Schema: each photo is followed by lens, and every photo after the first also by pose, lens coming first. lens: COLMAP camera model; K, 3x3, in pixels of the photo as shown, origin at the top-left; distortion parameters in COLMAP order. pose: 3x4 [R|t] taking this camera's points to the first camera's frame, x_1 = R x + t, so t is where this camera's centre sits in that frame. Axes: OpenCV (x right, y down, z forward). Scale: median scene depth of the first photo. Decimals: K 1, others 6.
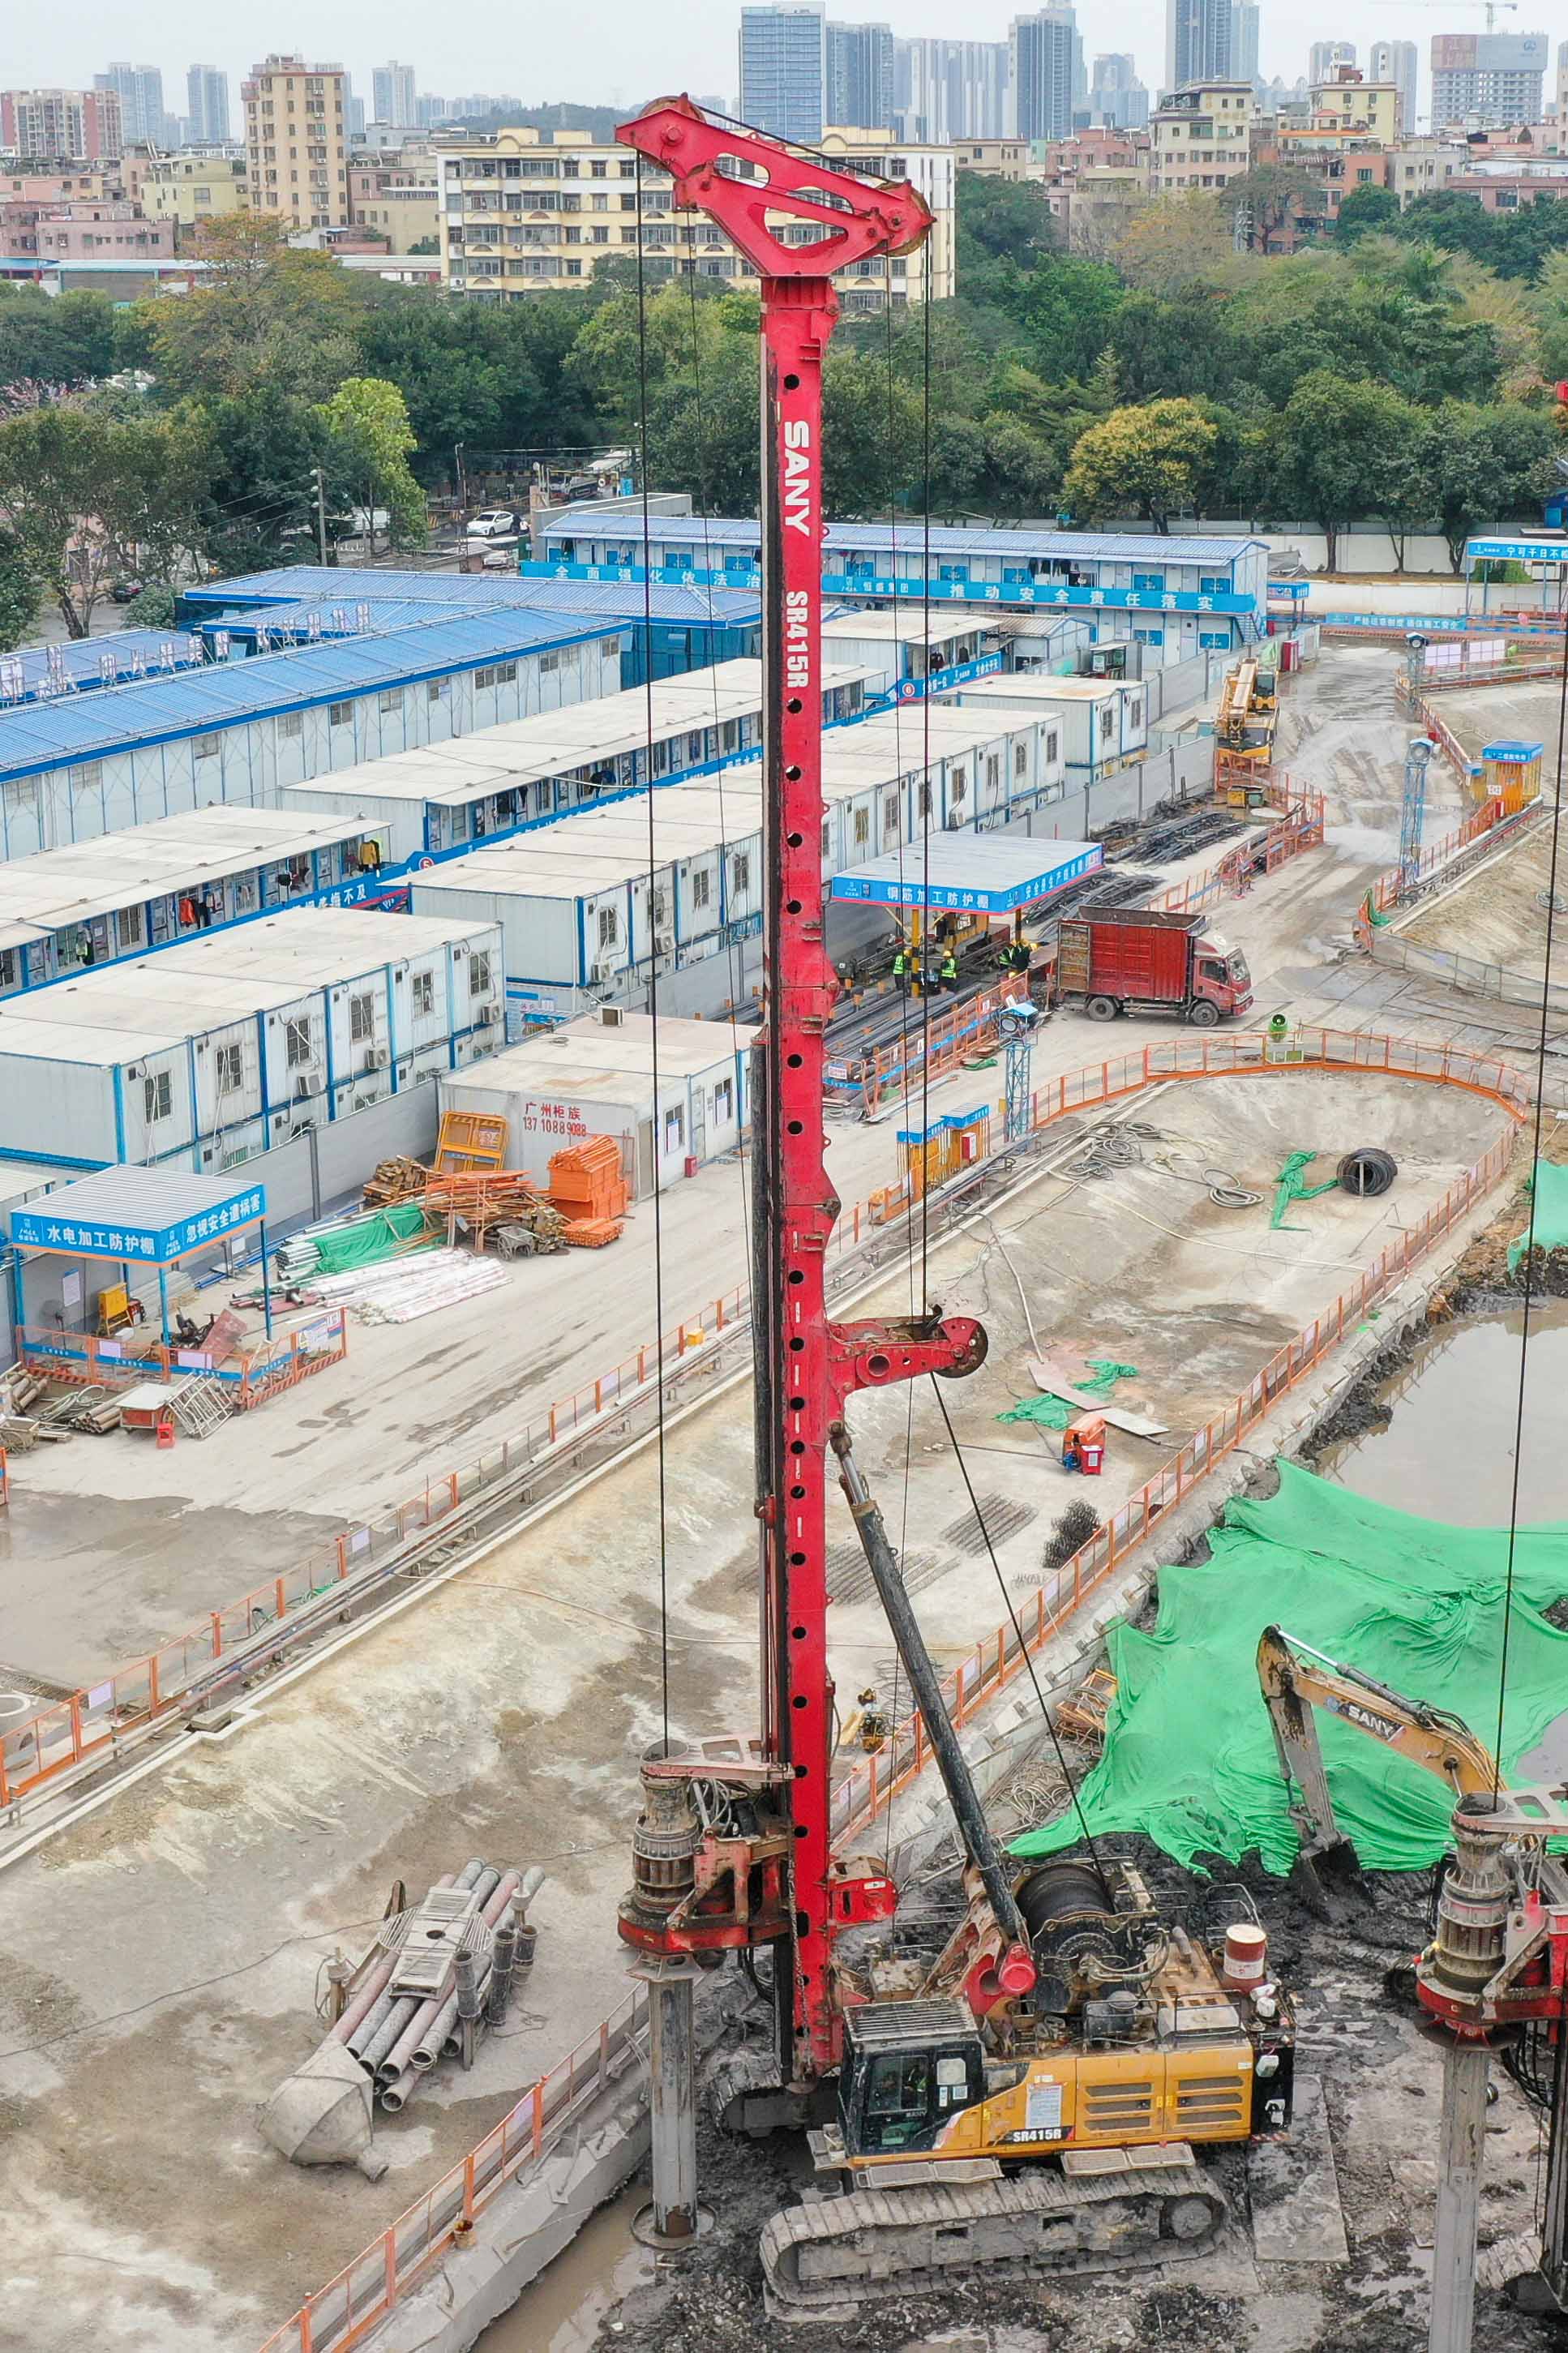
lens RADIAL K [[3532.2, 0, 897.4], [0, 3532.2, 1108.6], [0, 0, 1]] dist [0.005490, -0.044665]
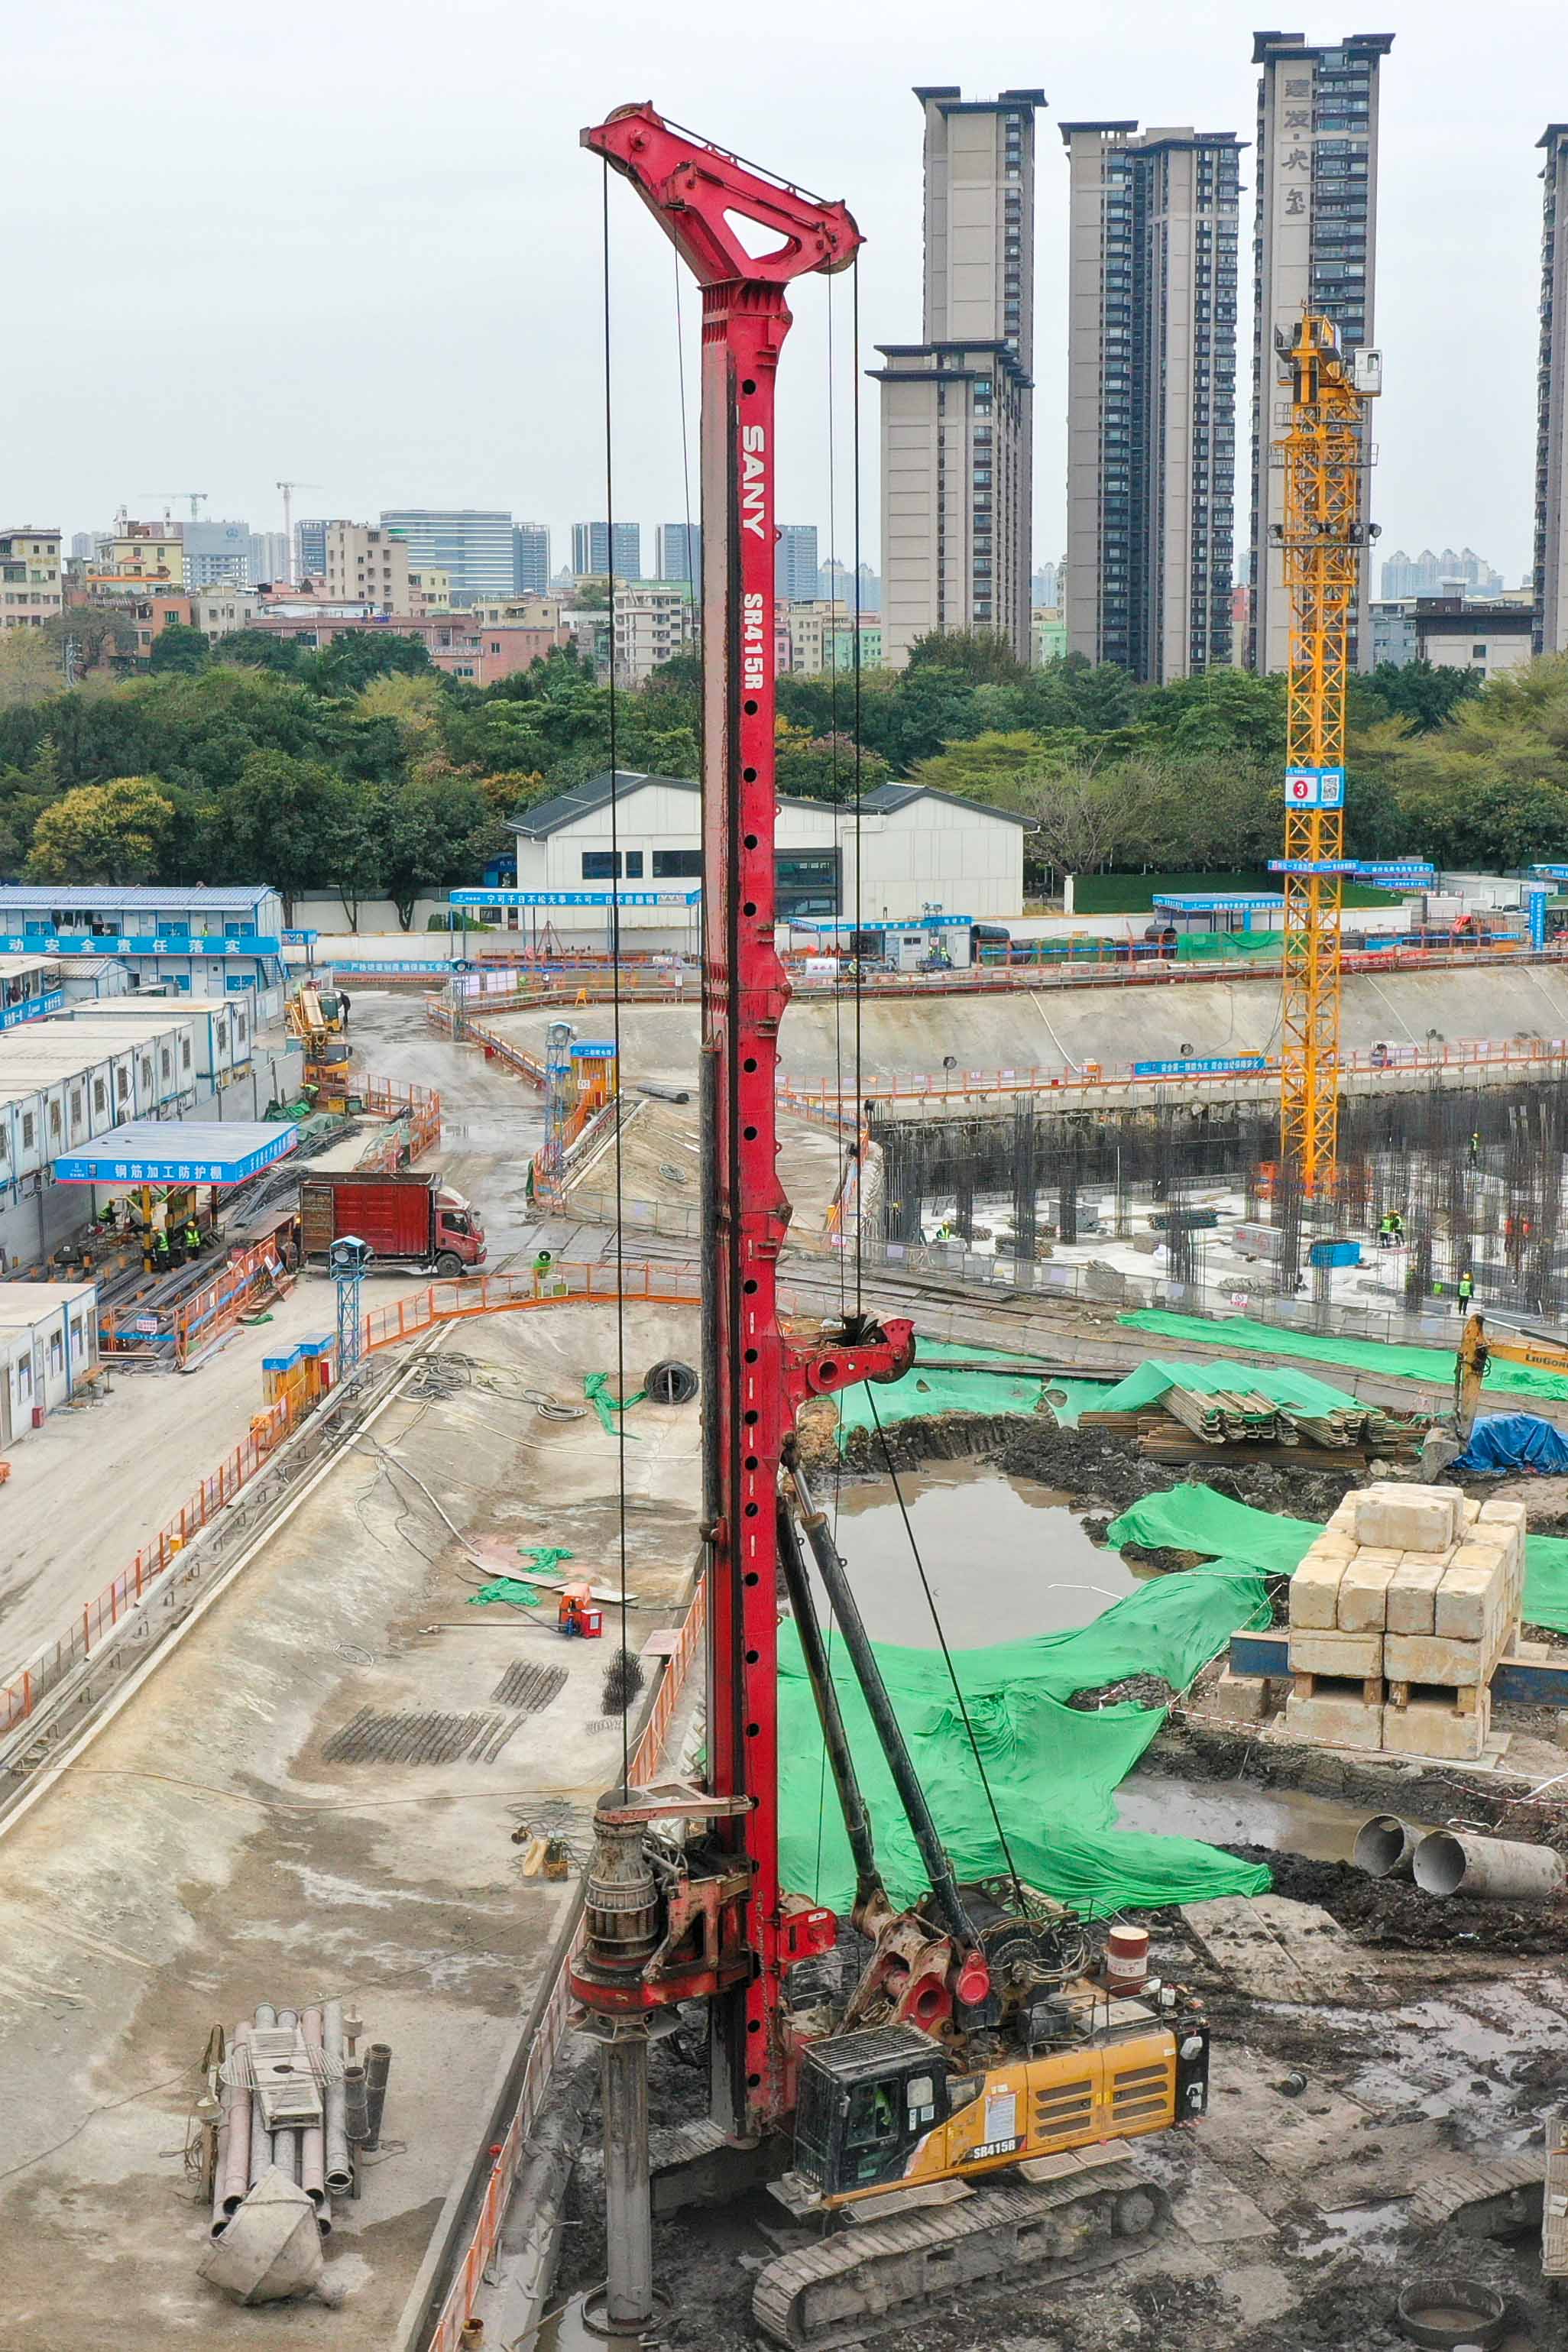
lens RADIAL K [[3334.1, 0, 778.5], [0, 3334.1, 1177.2], [0, 0, 1]] dist [0.002654, -0.020041]
pose [[0.943028, -0.052357, 0.328567, -0.230486], [0.086477, 0.992171, -0.090100, 0.071783], [-0.321278, 0.113380, 0.940173, 0.075009]]
